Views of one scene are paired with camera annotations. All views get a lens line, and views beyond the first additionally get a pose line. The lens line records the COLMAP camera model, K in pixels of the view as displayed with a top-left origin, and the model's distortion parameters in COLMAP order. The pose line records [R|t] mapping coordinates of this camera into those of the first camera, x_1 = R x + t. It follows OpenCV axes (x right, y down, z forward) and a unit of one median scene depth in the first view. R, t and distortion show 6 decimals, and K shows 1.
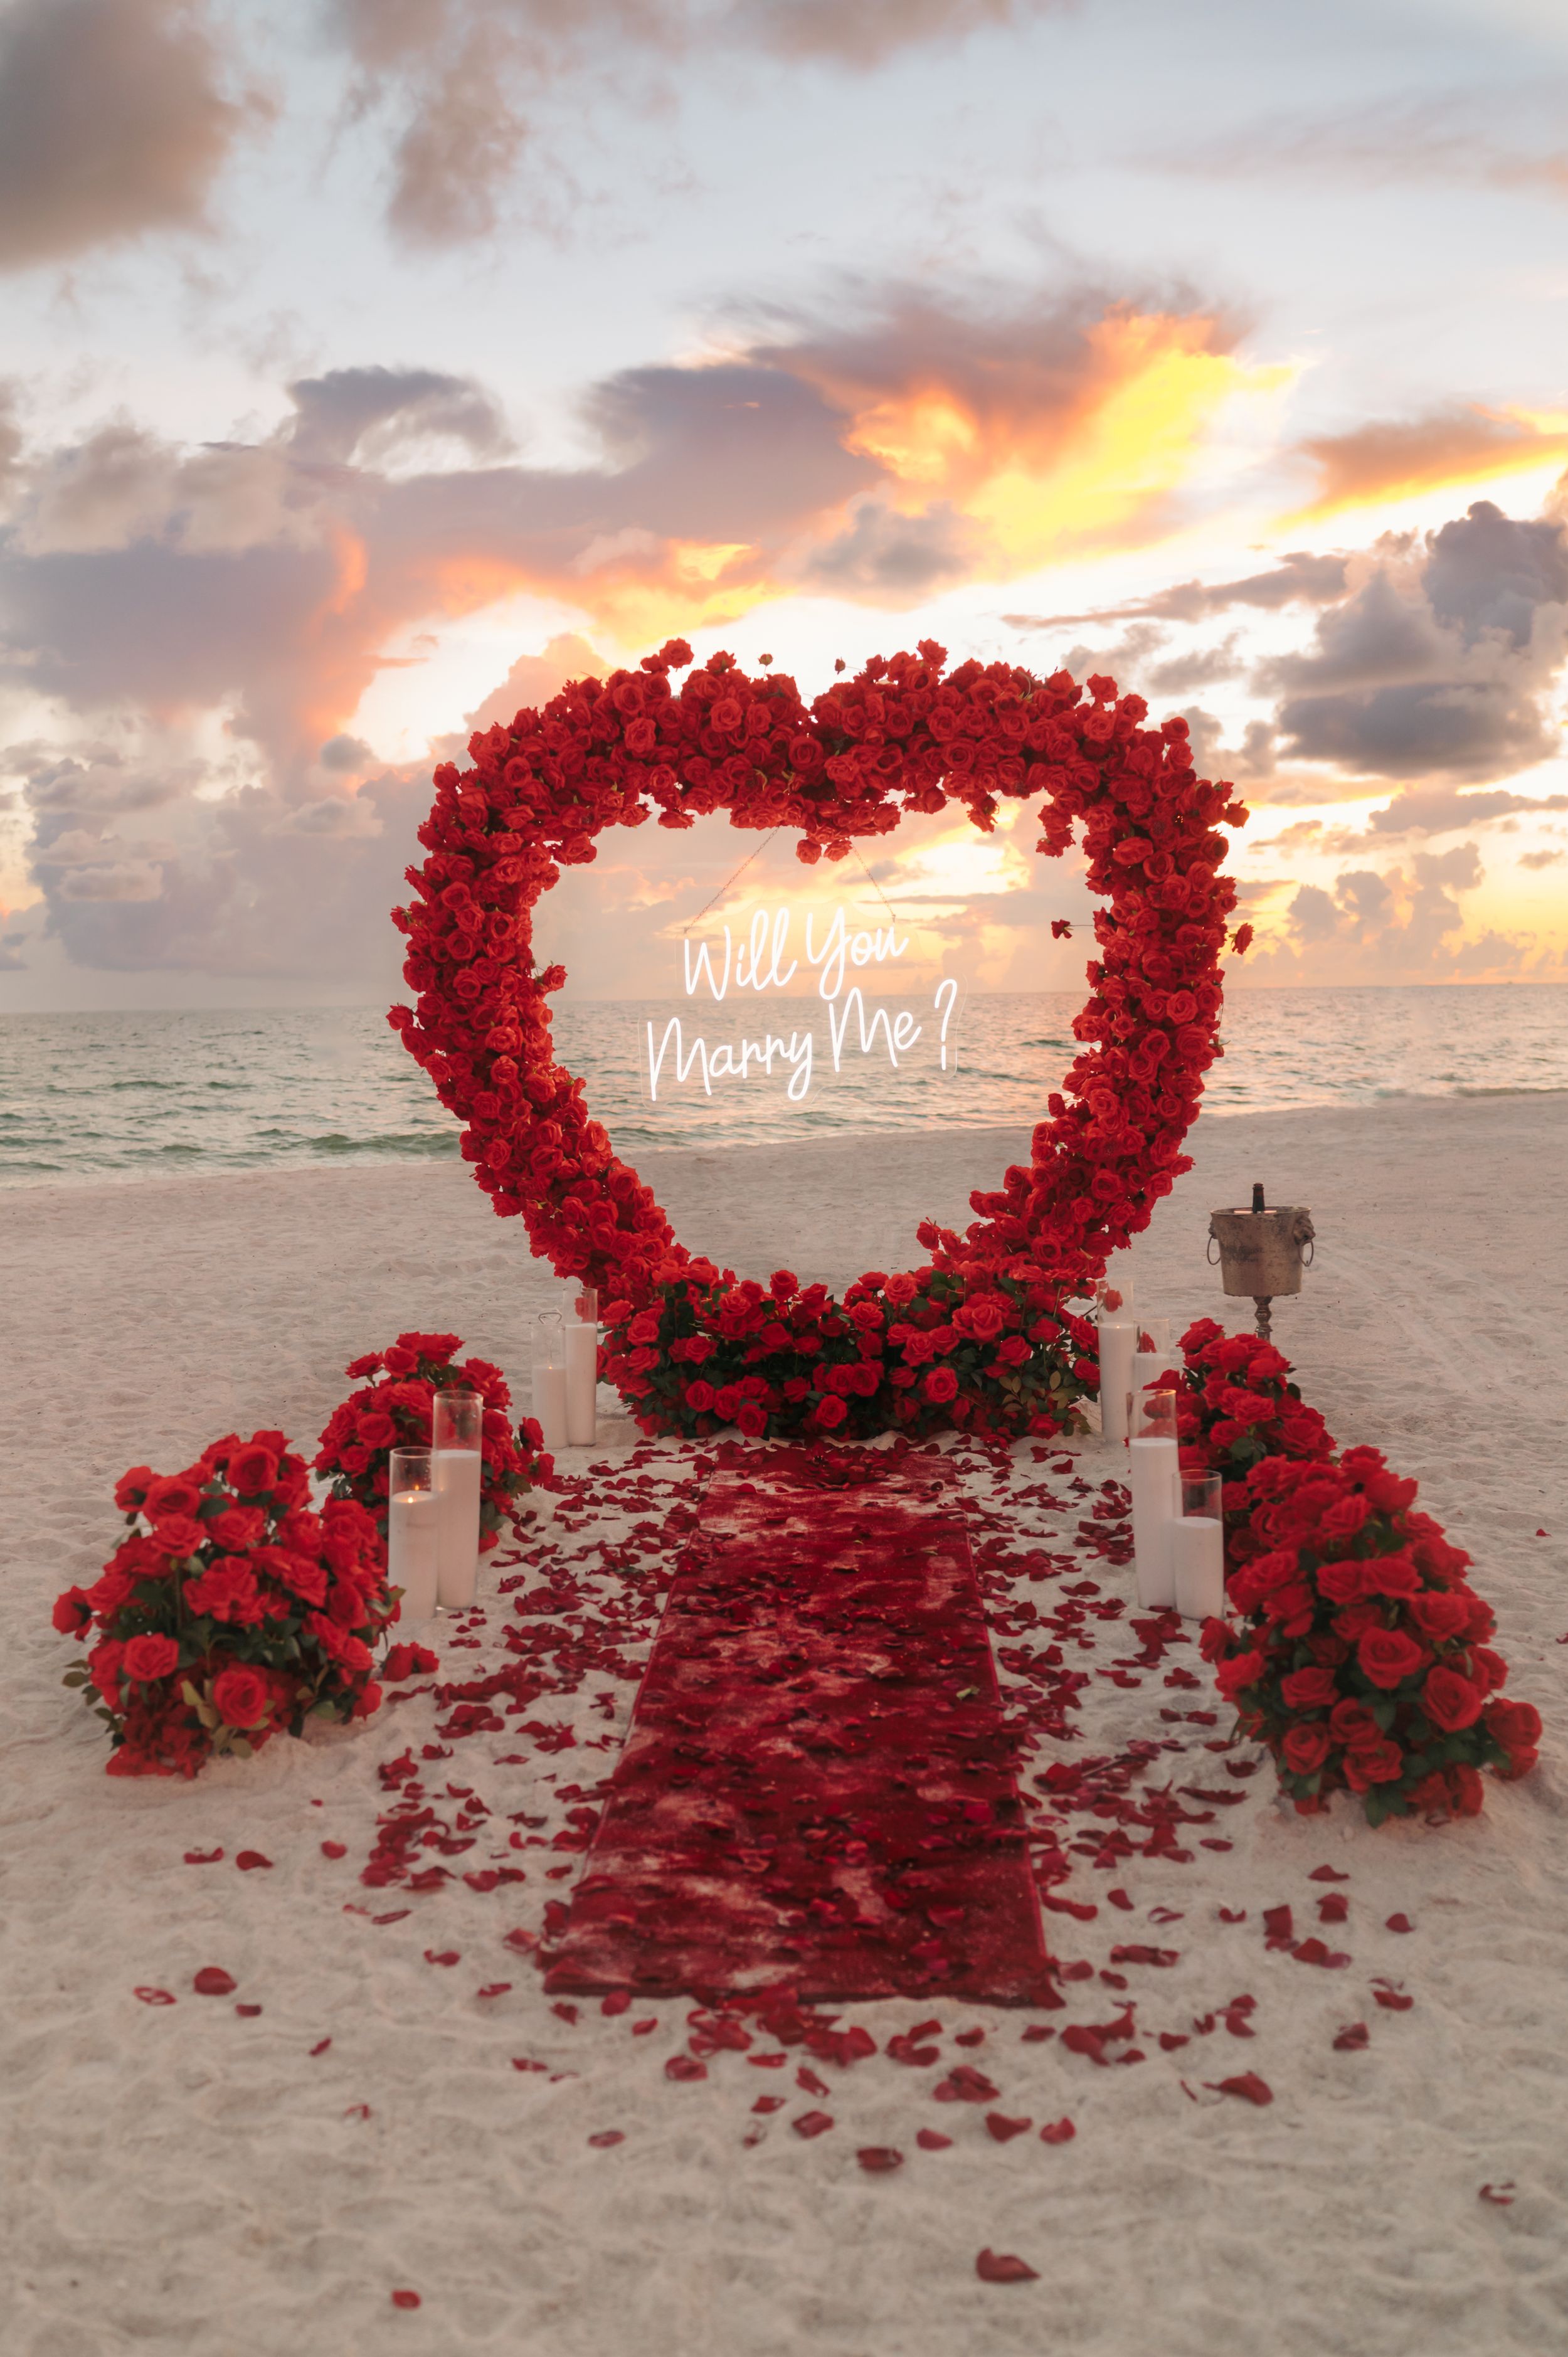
lens RADIAL K [[2268.2, 0, 784.0], [0, 2268.2, 1178.5], [0, 0, 1]] dist [0.001711, -0.004103]
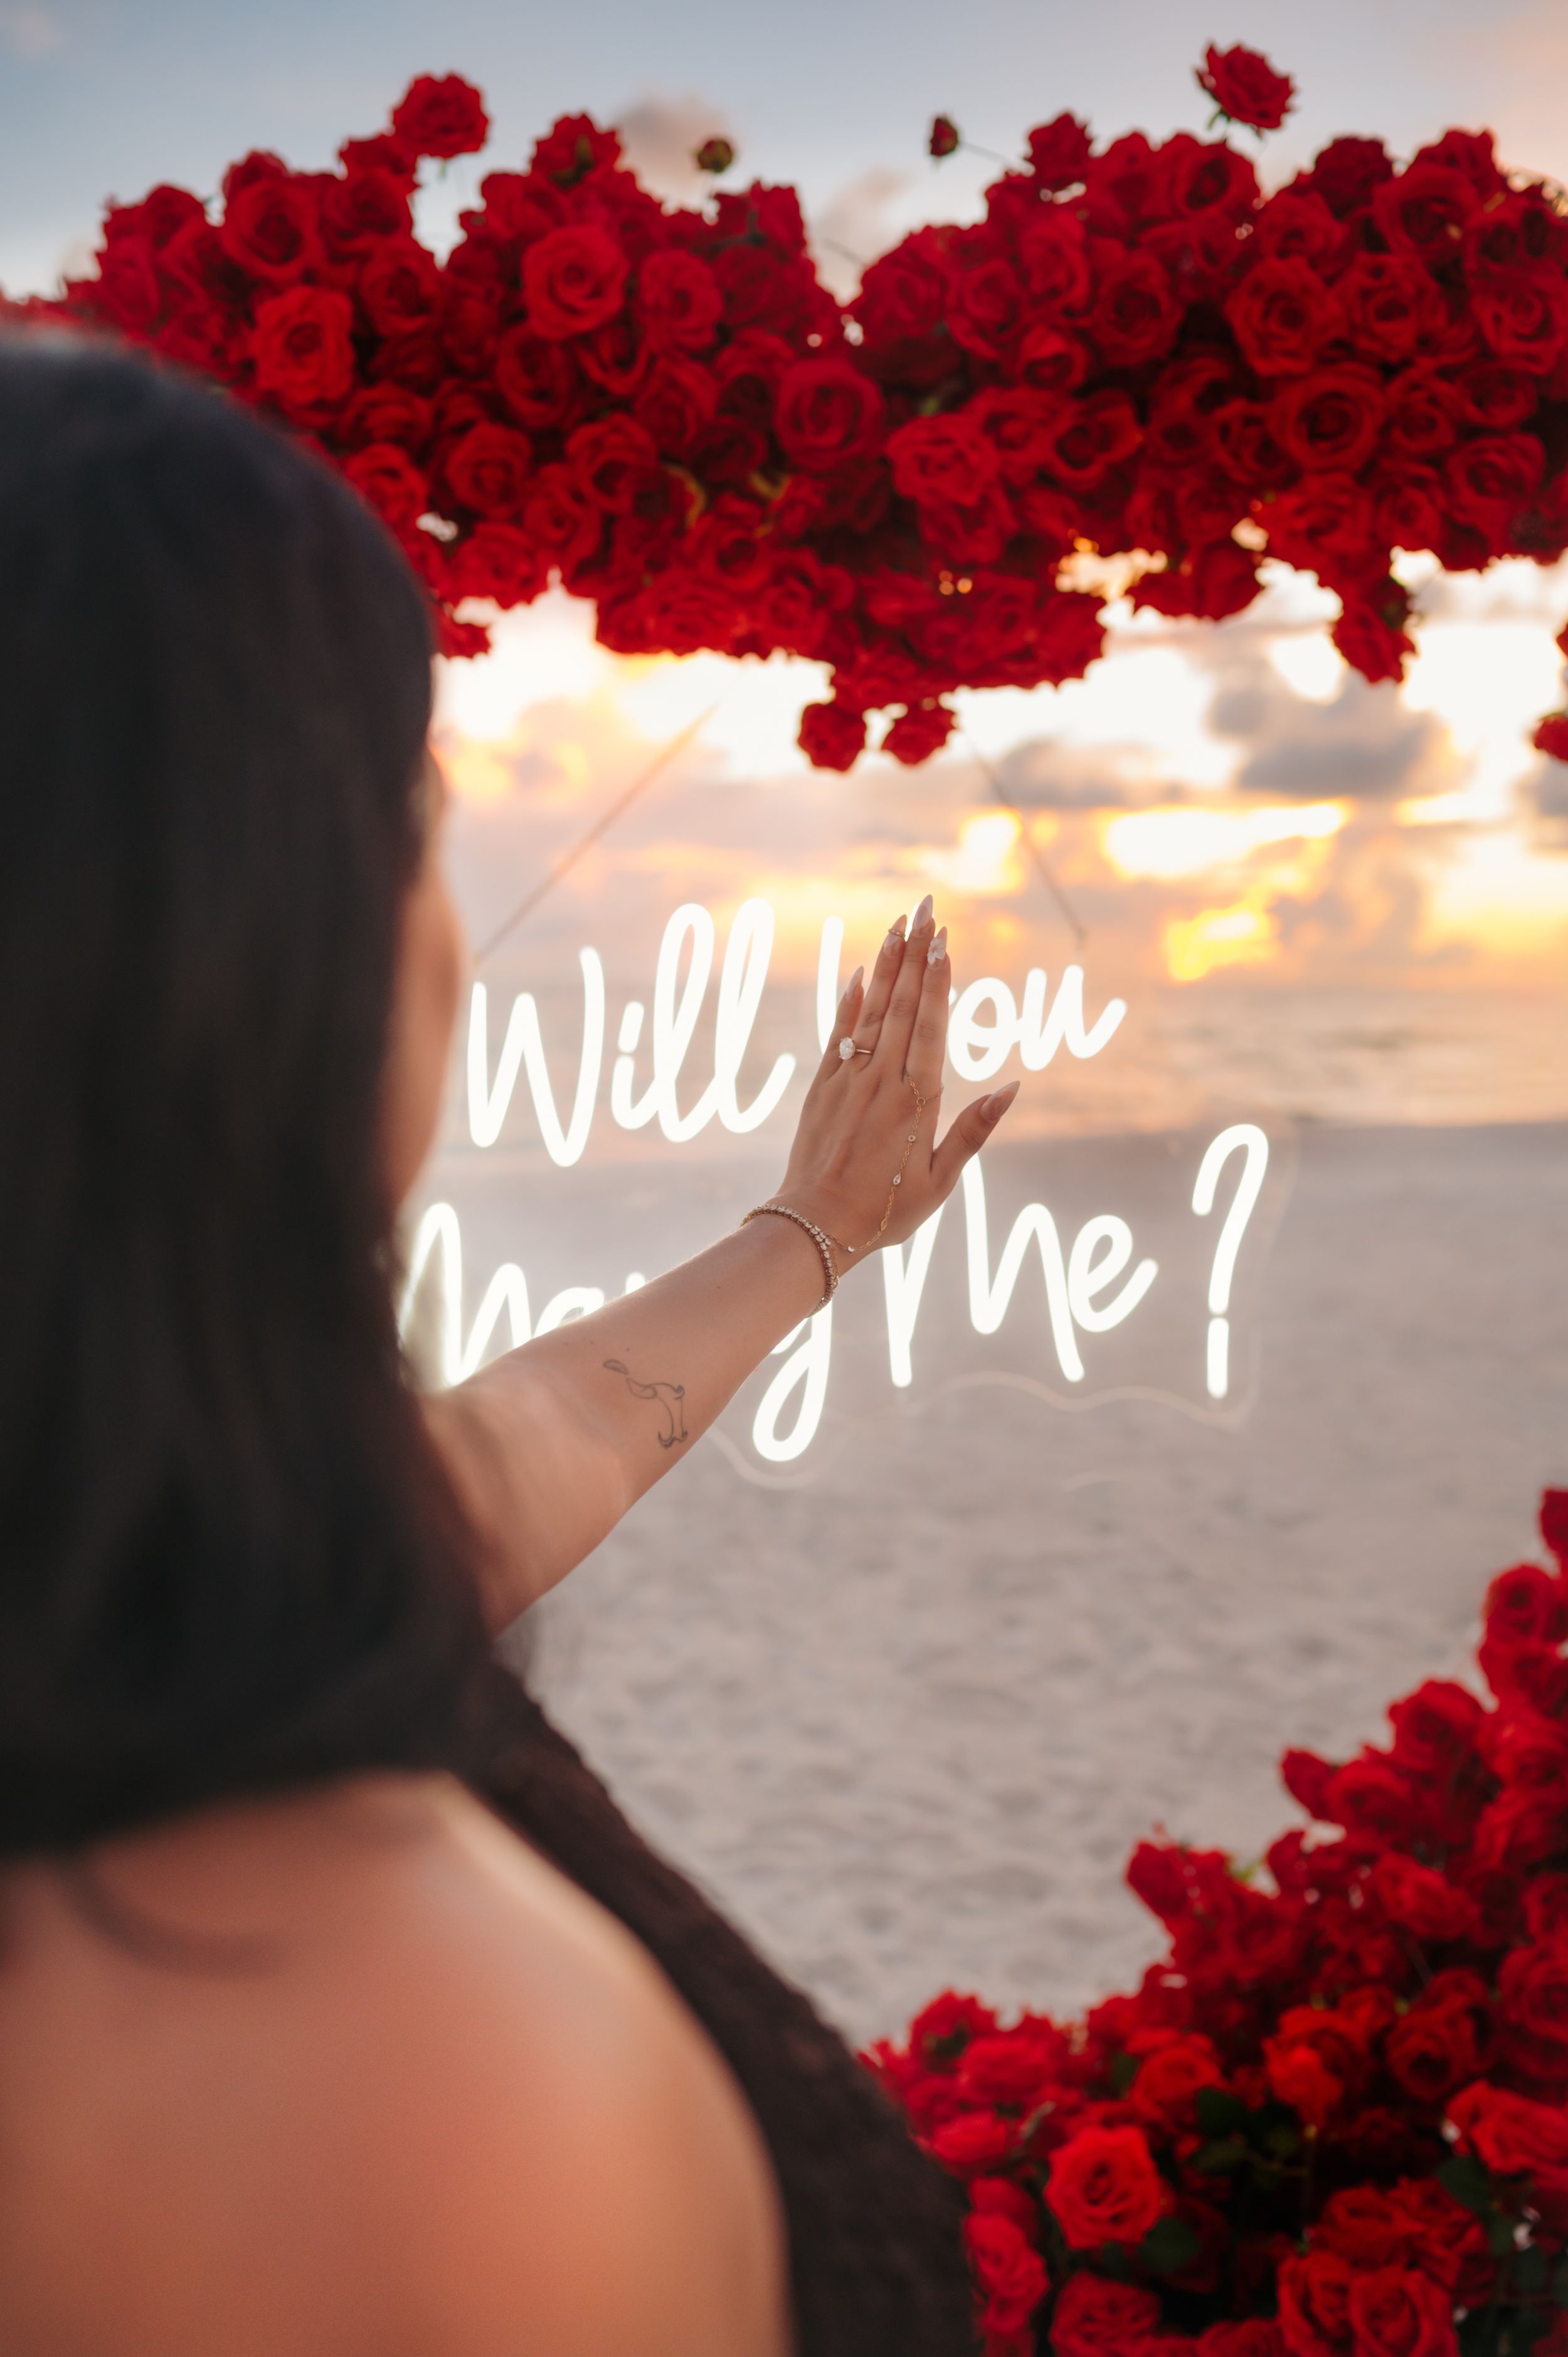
lens RADIAL K [[2267.9, 0, 784.0], [0, 2267.9, 1178.5], [0, 0, 1]] dist [0.001711, -0.004103]
pose [[0.999690, 0.022127, -0.011439, 0.009268], [-0.021852, 0.999482, 0.023632, -0.088572], [0.011956, -0.023375, 0.999655, 0.679468]]
